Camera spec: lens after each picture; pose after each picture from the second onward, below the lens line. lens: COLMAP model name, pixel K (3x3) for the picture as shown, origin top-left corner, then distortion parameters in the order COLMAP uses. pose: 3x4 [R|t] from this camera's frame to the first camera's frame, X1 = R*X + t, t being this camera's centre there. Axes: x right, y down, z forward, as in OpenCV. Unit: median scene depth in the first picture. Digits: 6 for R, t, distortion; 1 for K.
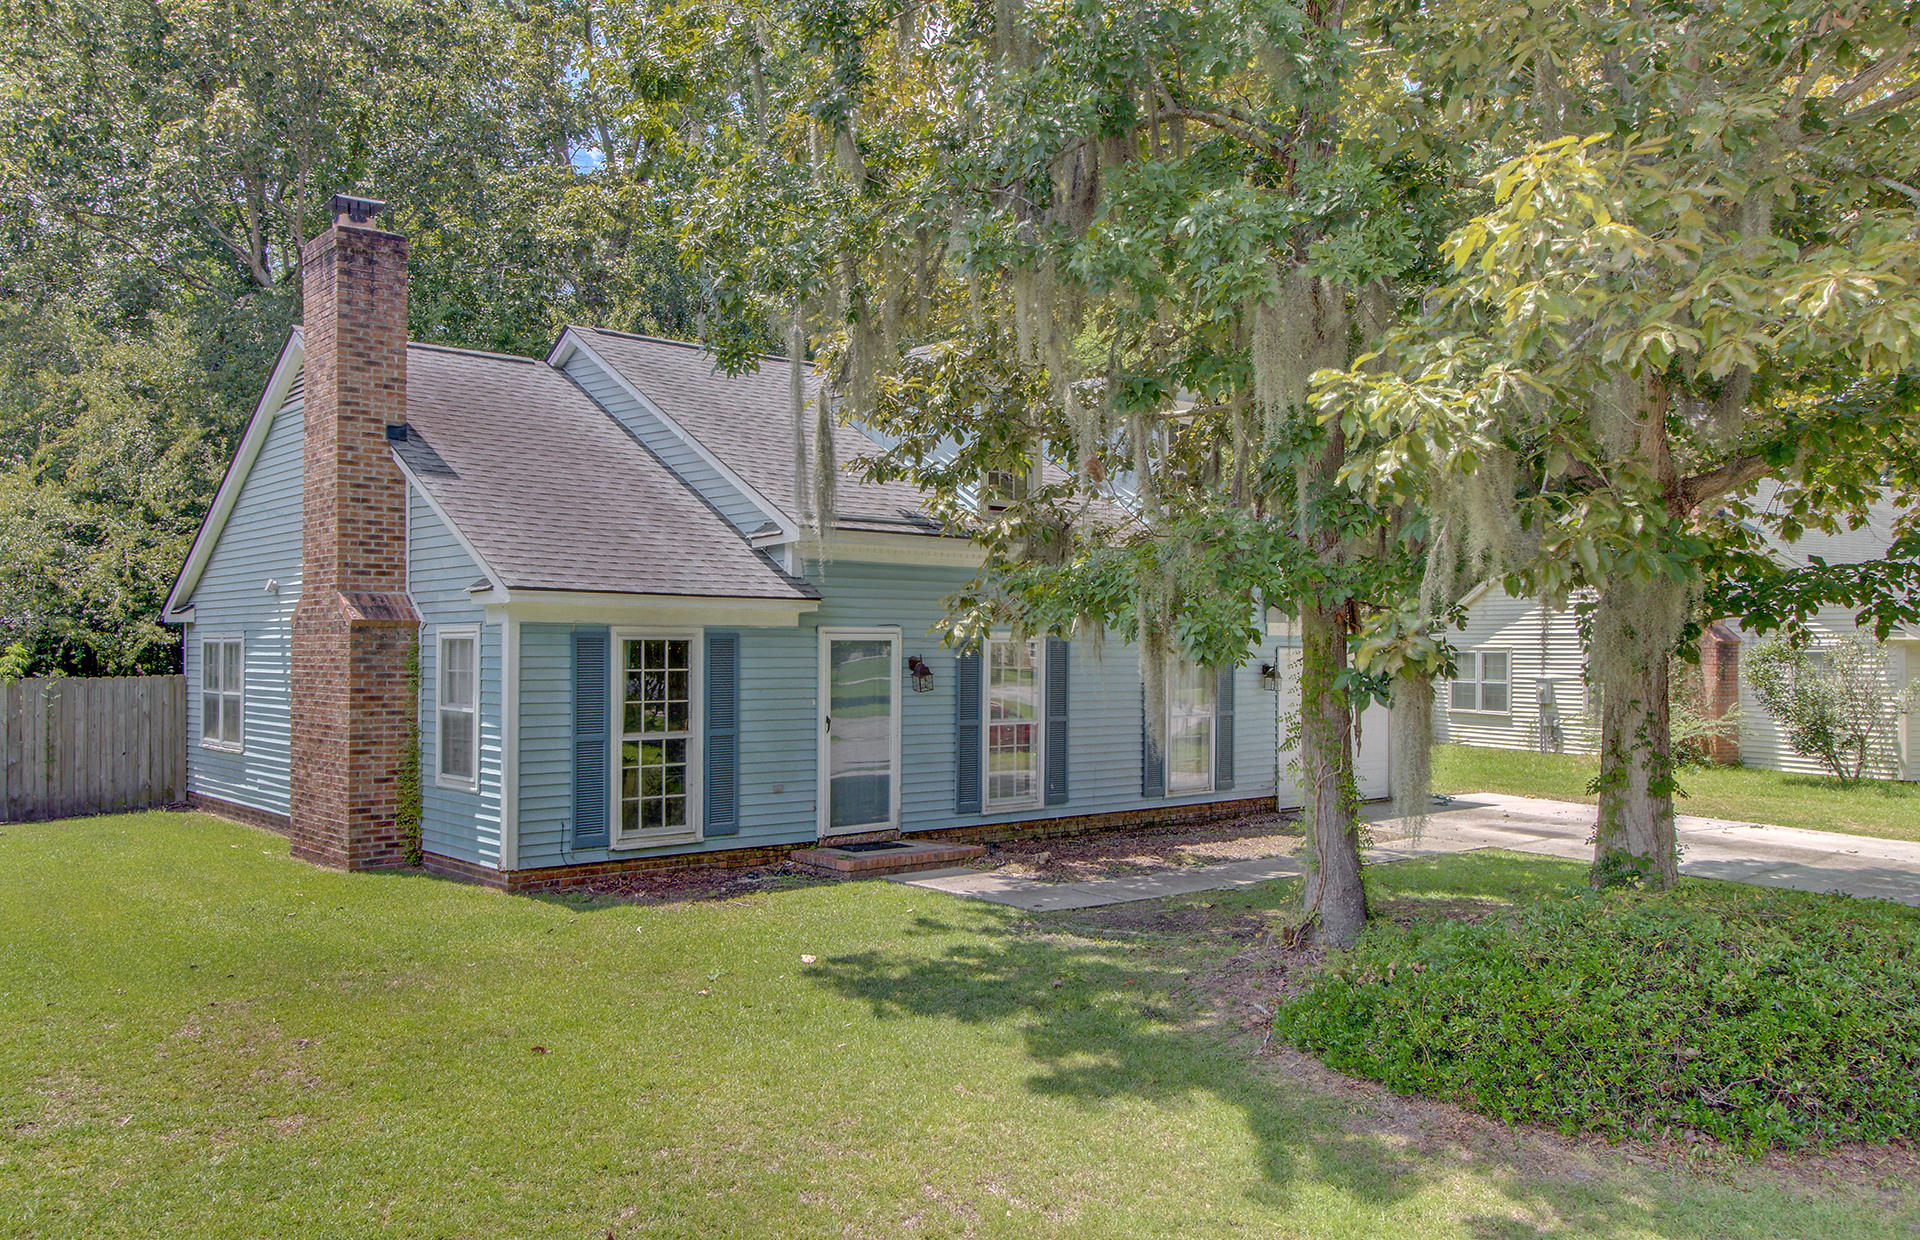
lens RADIAL K [[1542.2, 0, 957.6], [0, 1542.2, 627.0], [0, 0, 1]] dist [-0.009542, -0.000433]
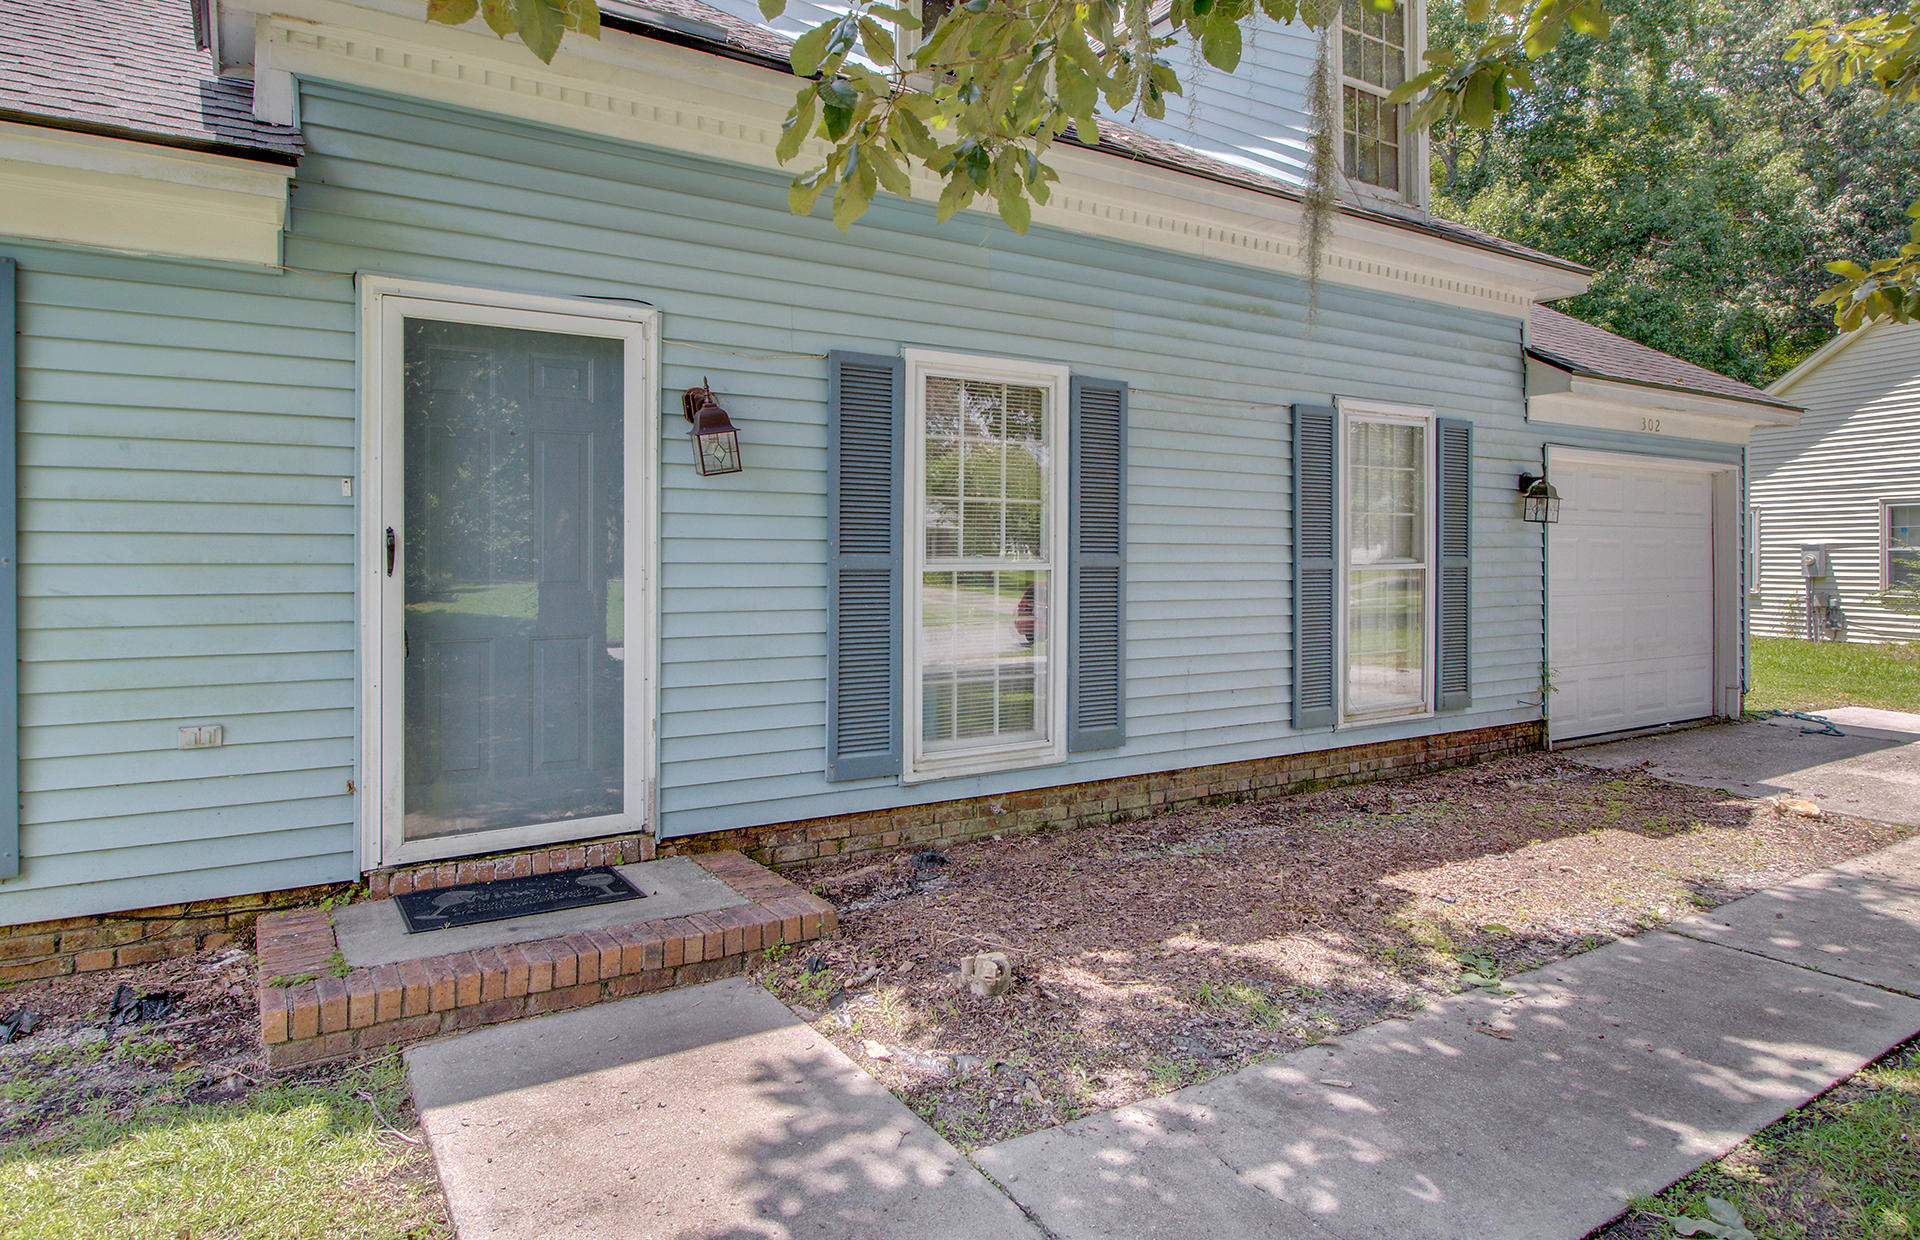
lens RADIAL K [[1180.3, 0, 975.0], [0, 1180.3, 533.5], [0, 0, 1]] dist [0.004041, 0.000234]
pose [[0.991452, -0.001695, -0.130464, 0.073456], [0.001419, 0.999997, -0.002210, 0.051842], [0.130467, 0.002006, 0.991451, 0.649573]]
